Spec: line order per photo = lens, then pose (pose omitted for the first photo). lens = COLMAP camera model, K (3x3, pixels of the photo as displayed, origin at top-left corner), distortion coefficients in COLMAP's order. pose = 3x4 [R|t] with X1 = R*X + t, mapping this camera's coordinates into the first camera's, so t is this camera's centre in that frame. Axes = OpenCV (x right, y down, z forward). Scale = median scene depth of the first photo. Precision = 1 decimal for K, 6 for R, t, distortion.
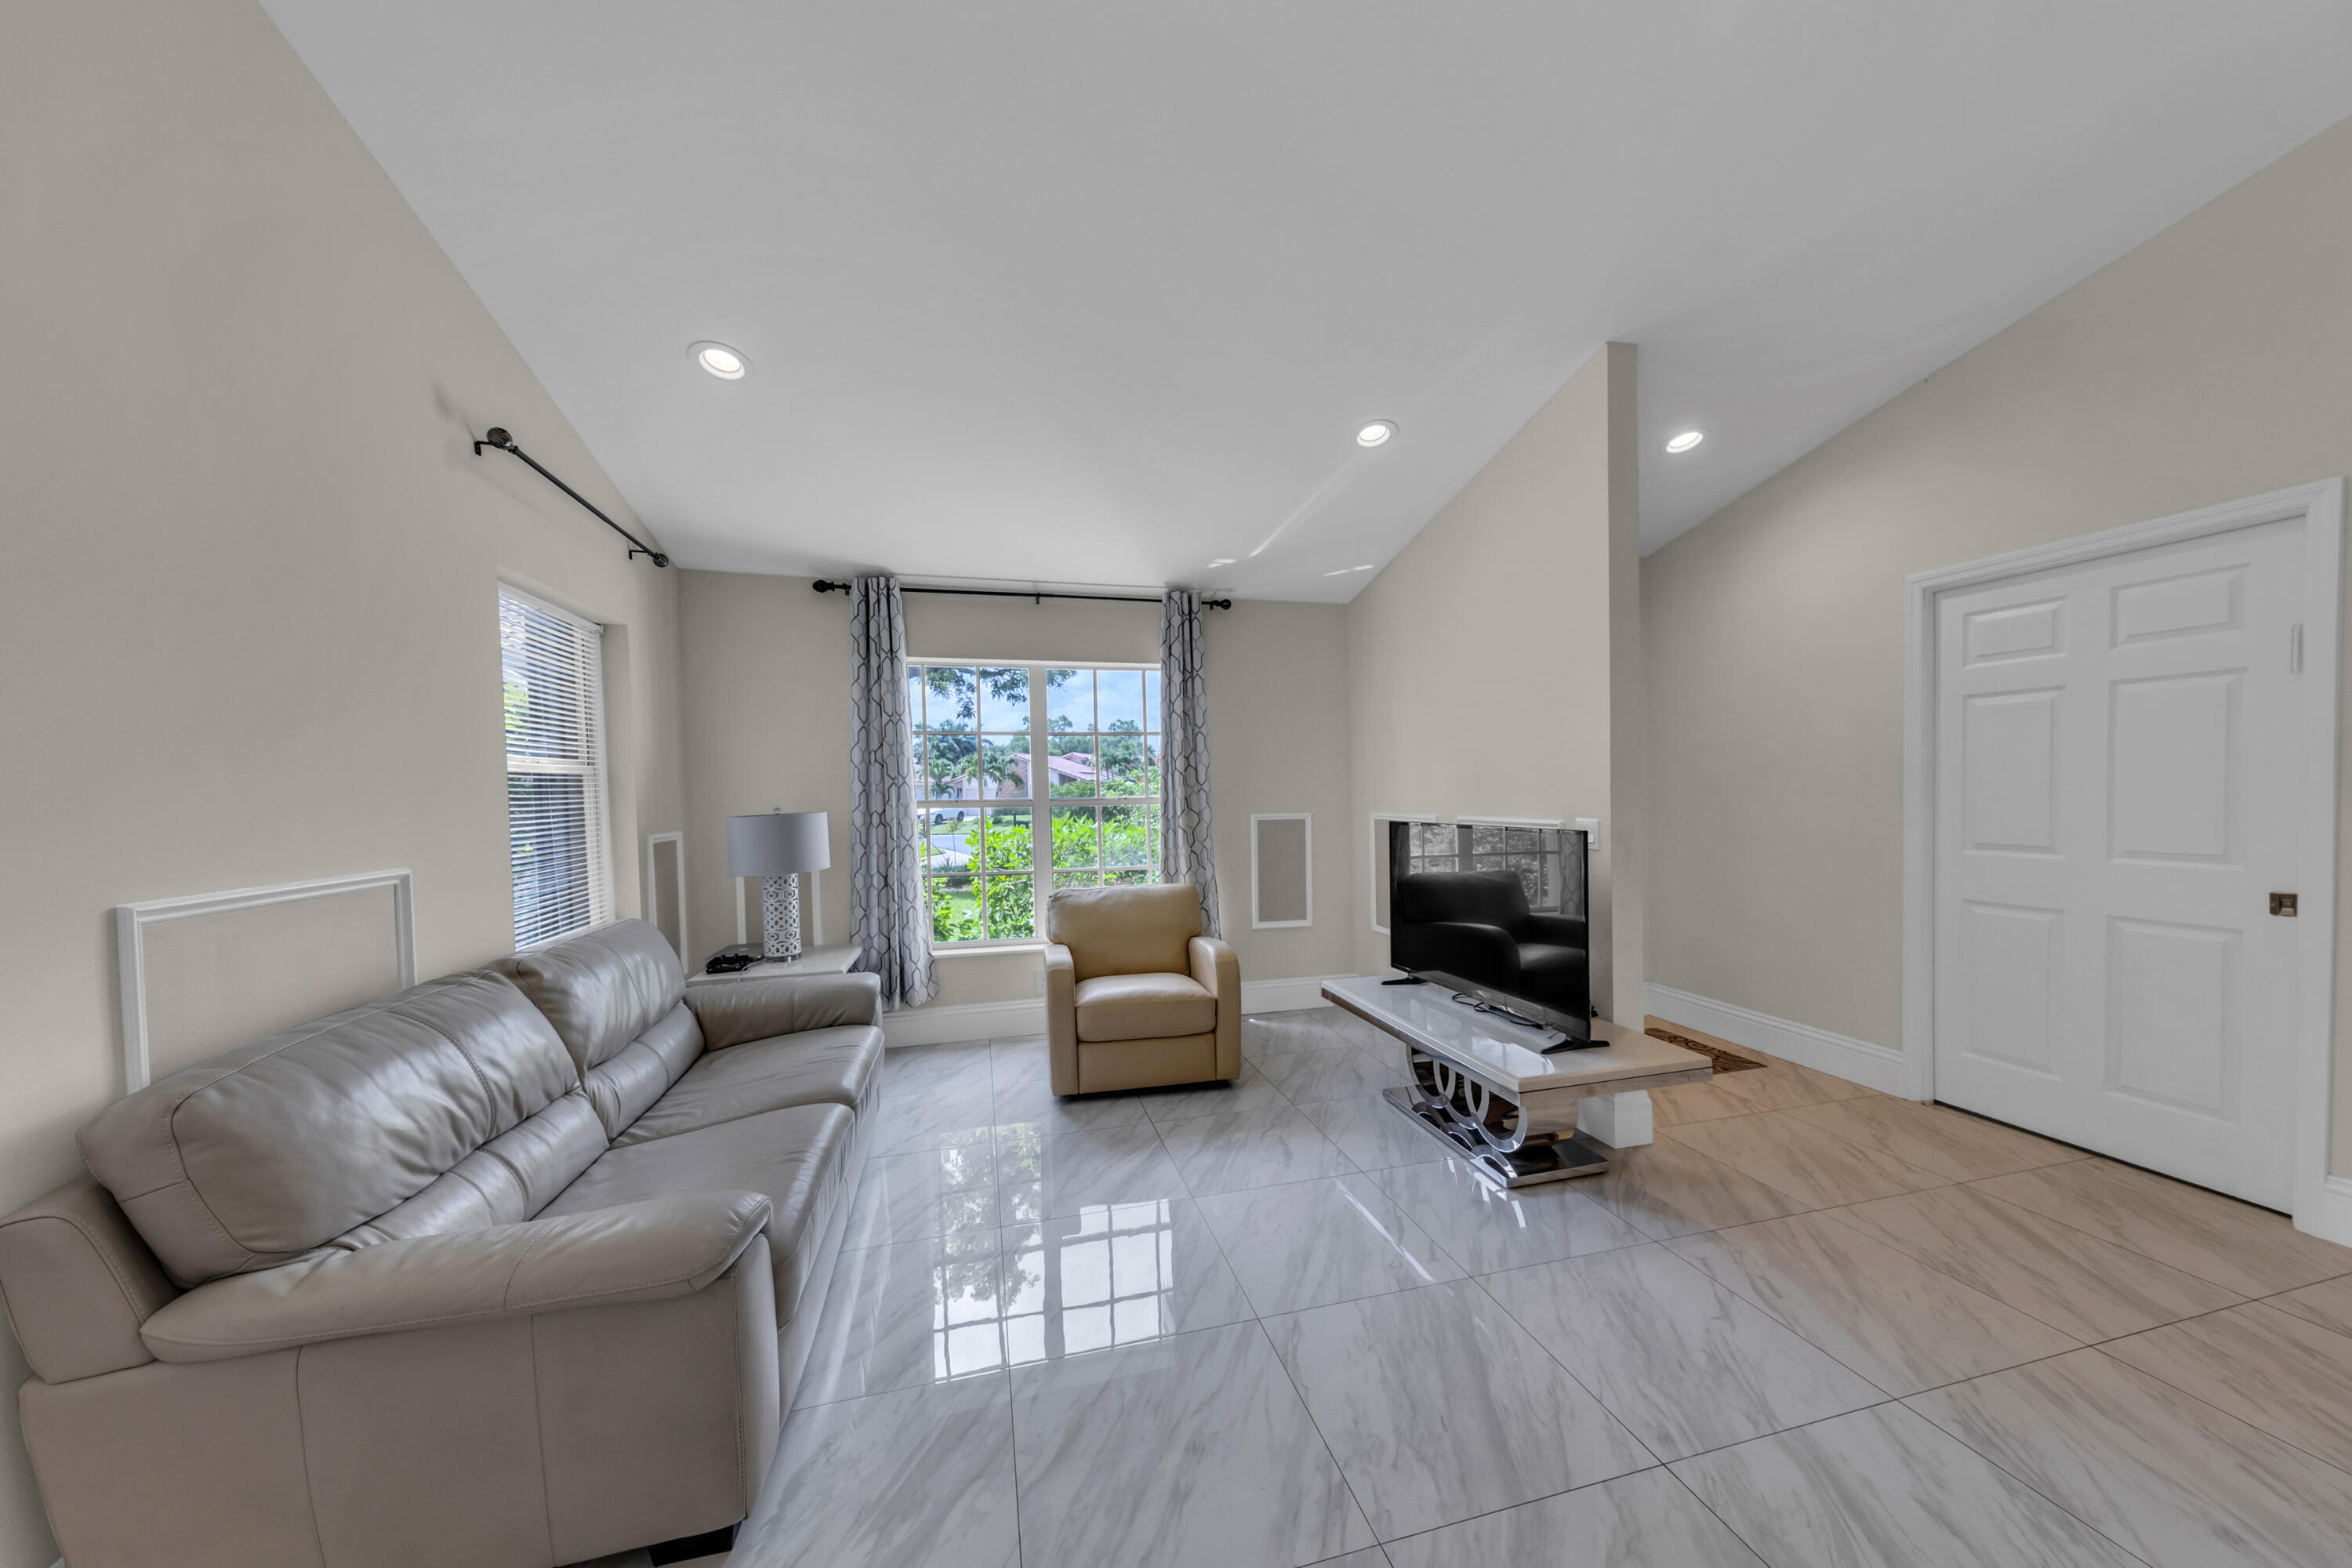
lens RADIAL K [[778.5, 0, 1184.0], [0, 778.5, 814.9], [0, 0, 1]] dist [0.006265, -0.000668]
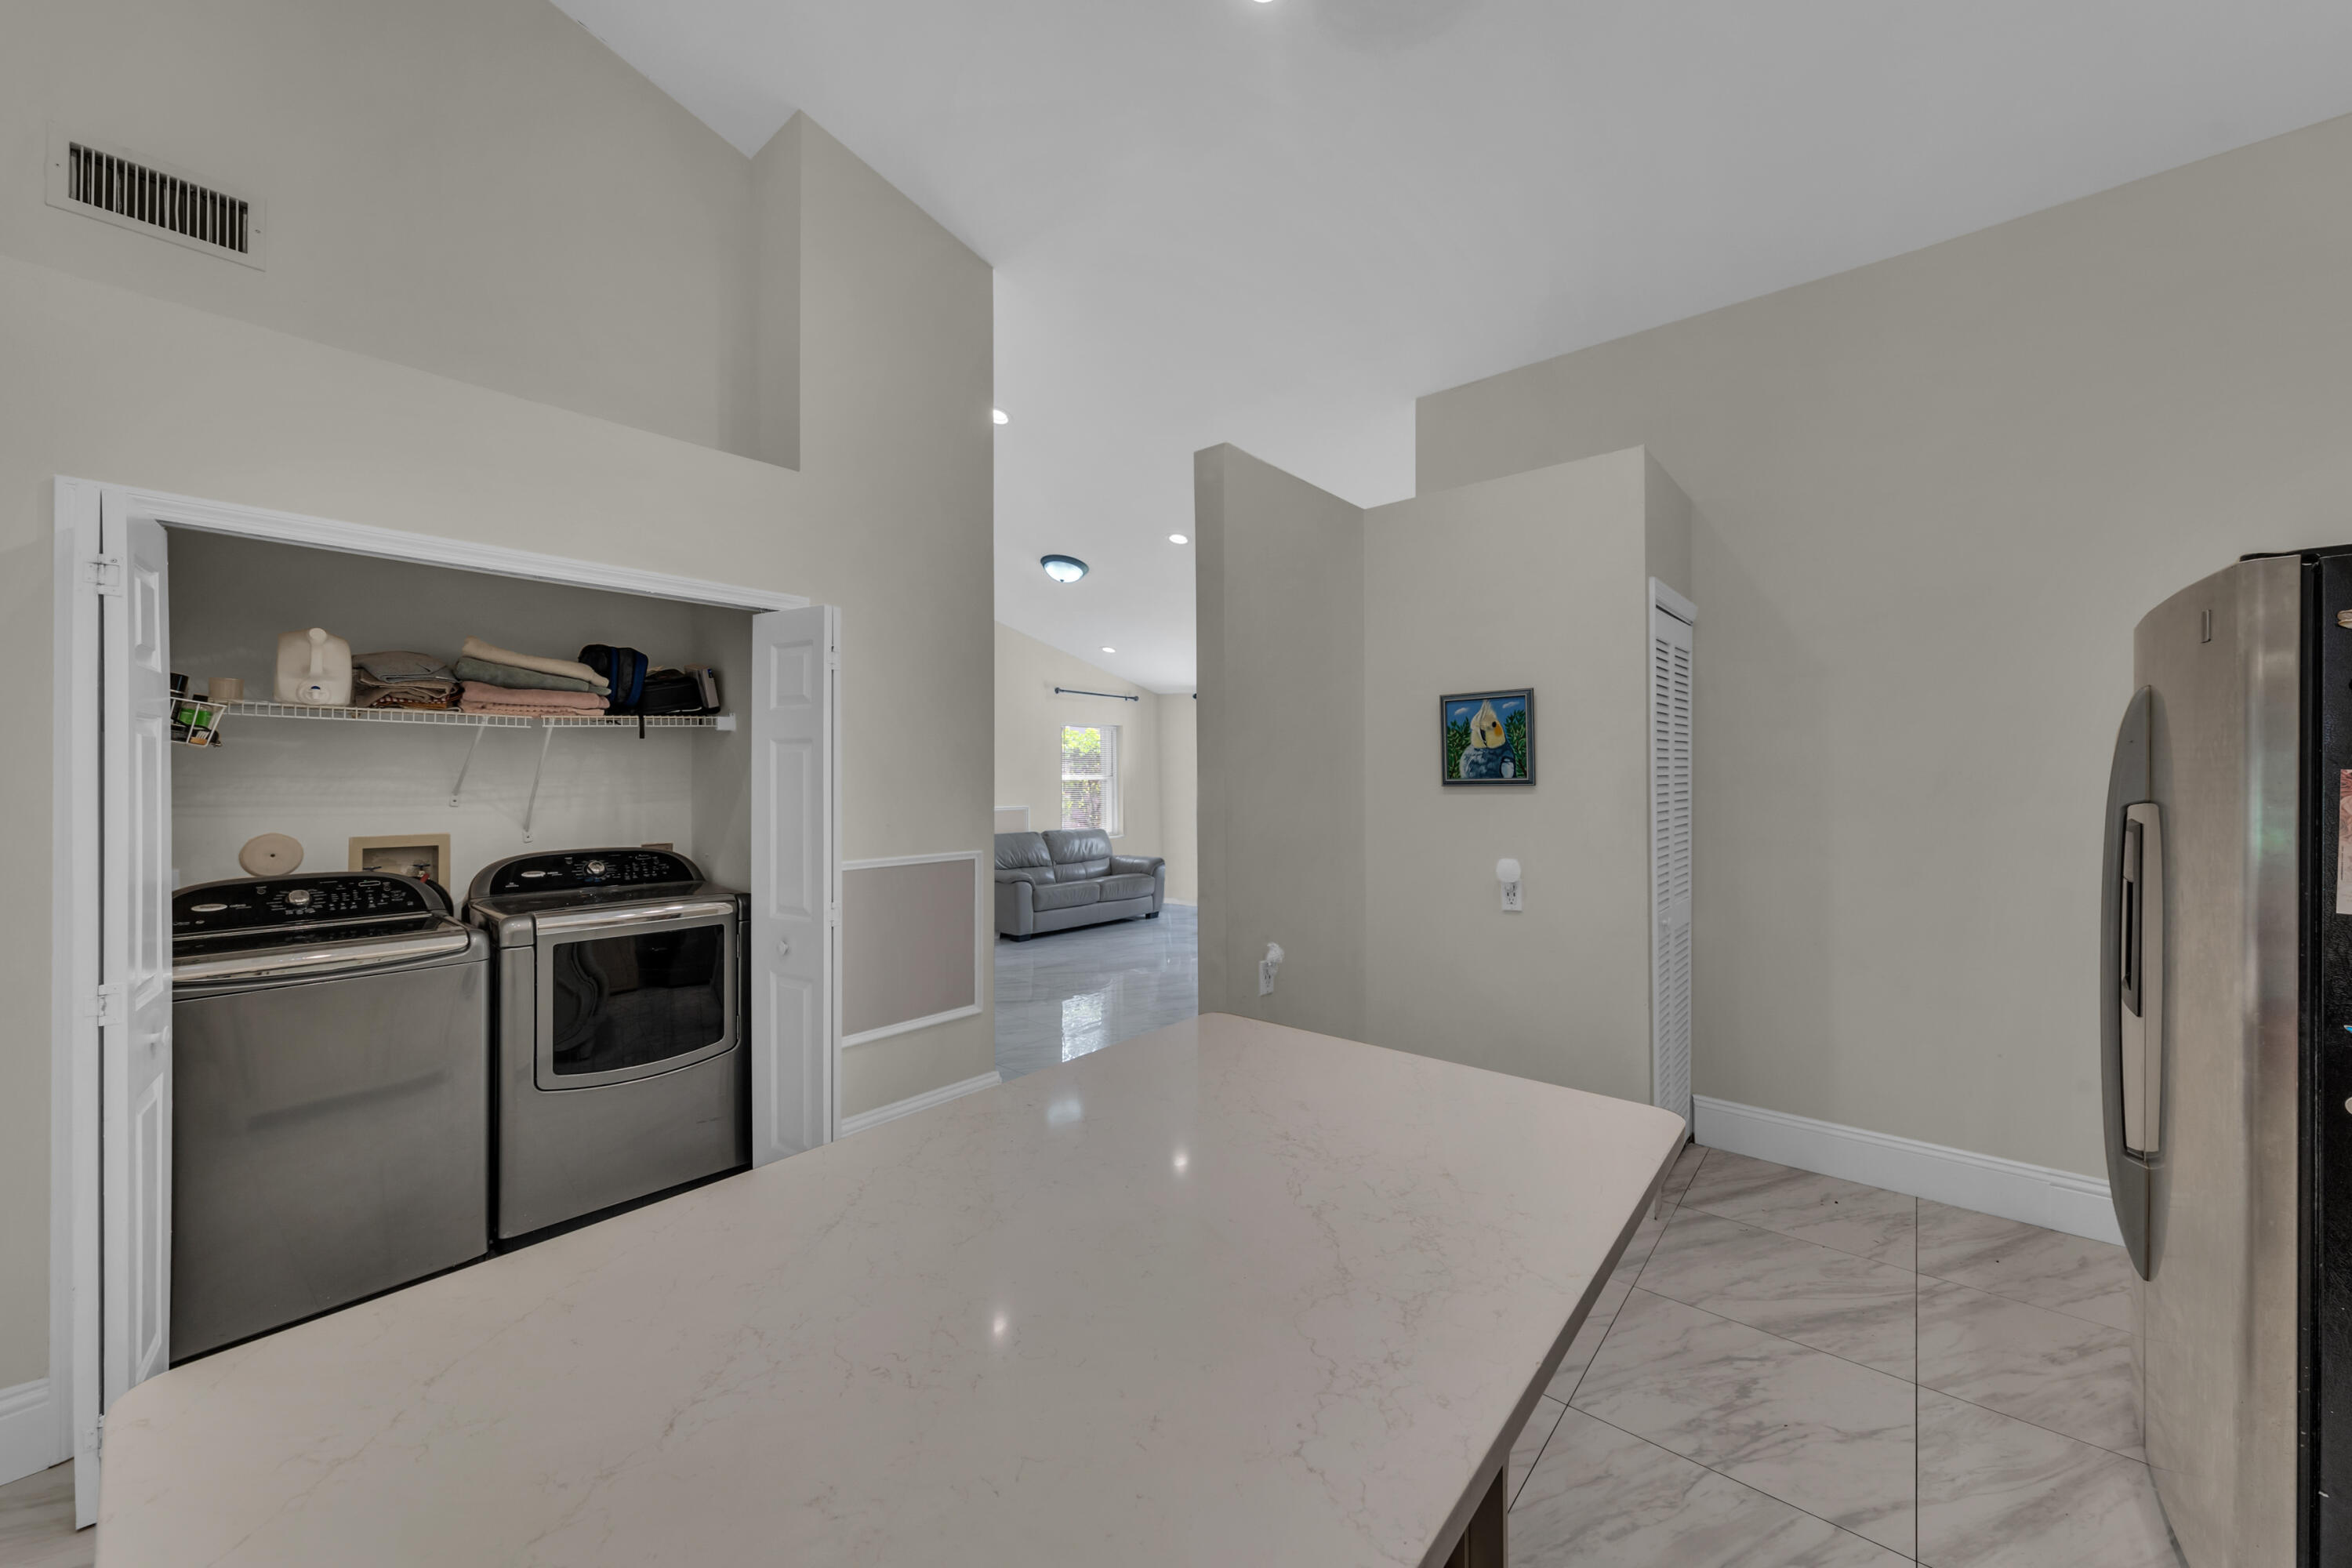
lens RADIAL K [[853.0, 0, 1168.4], [0, 853.0, 784.4], [0, 0, 1]] dist [0.002152, -0.000066]
pose [[0.554348, 0.022913, -0.831969, 1.853197], [-0.036327, 0.999334, 0.003318, -0.049186], [0.831492, 0.028384, 0.554812, -0.525312]]
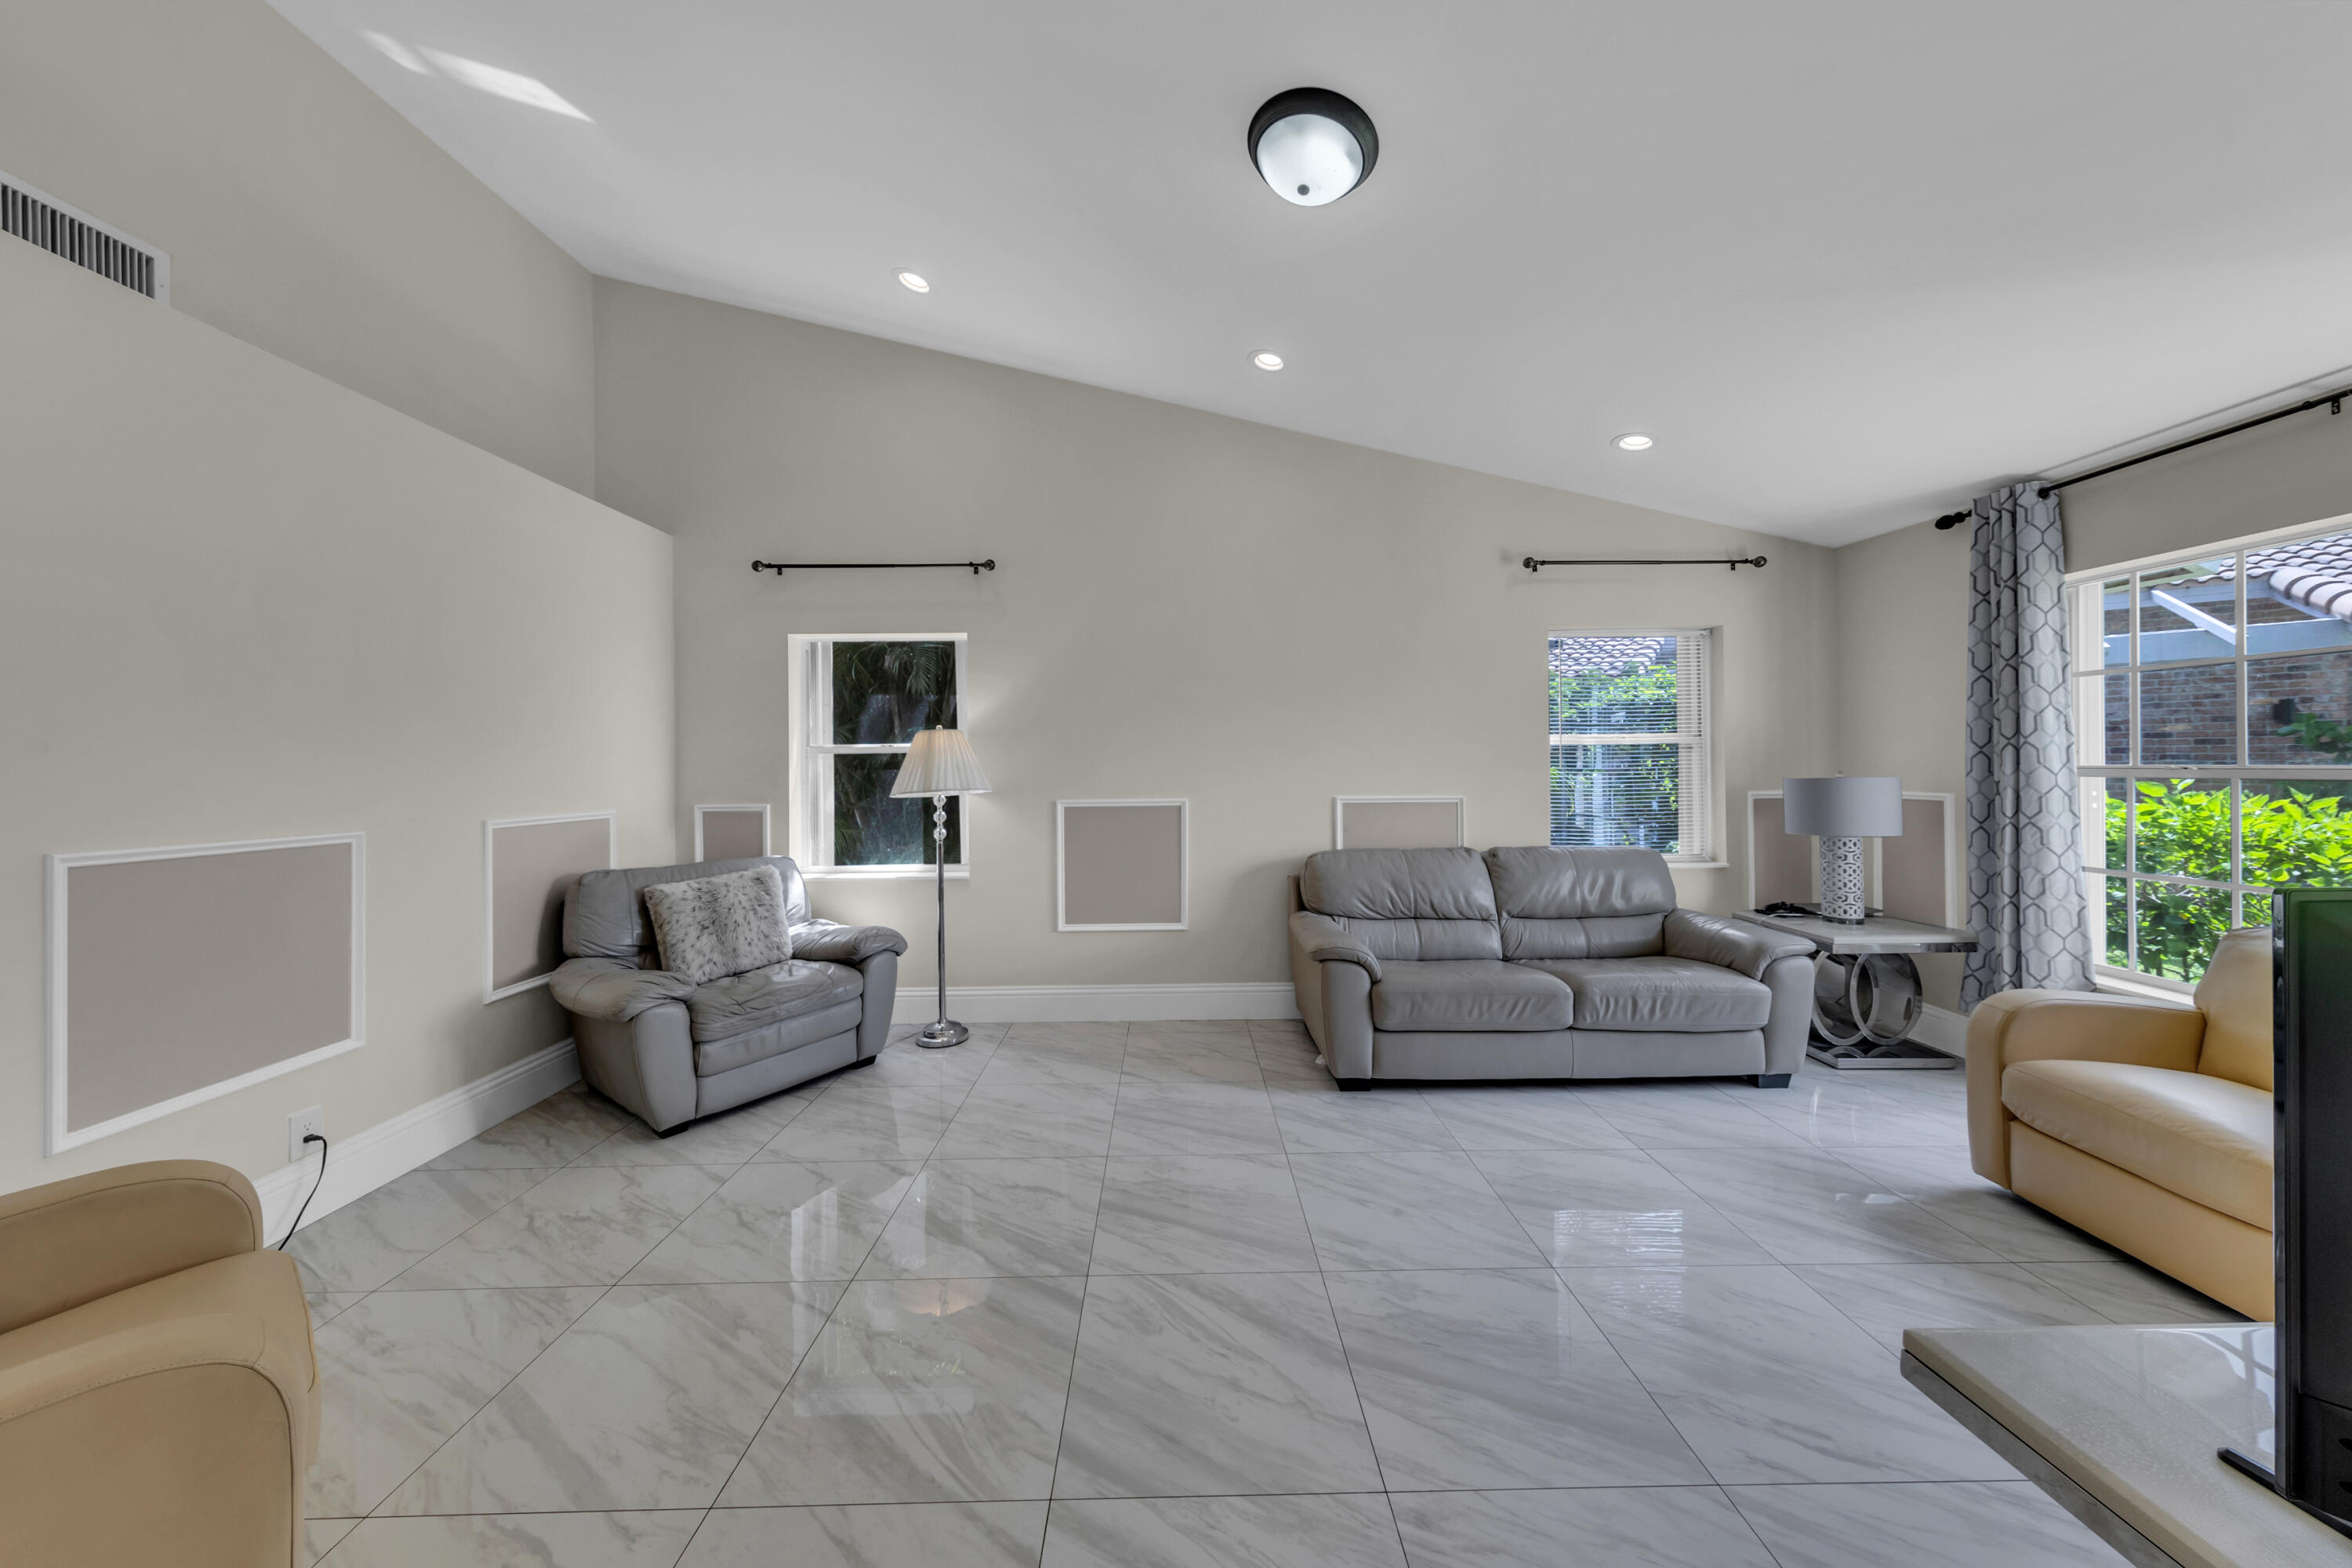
lens RADIAL K [[769.8, 0, 1178.0], [0, 769.8, 762.8], [0, 0, 1]] dist [0.004354, -0.000175]
pose [[-0.248072, 0.012688, -0.968658, 0.712217], [-0.019593, 0.999644, 0.018112, -0.022684], [0.968543, 0.023472, -0.247735, 0.444544]]
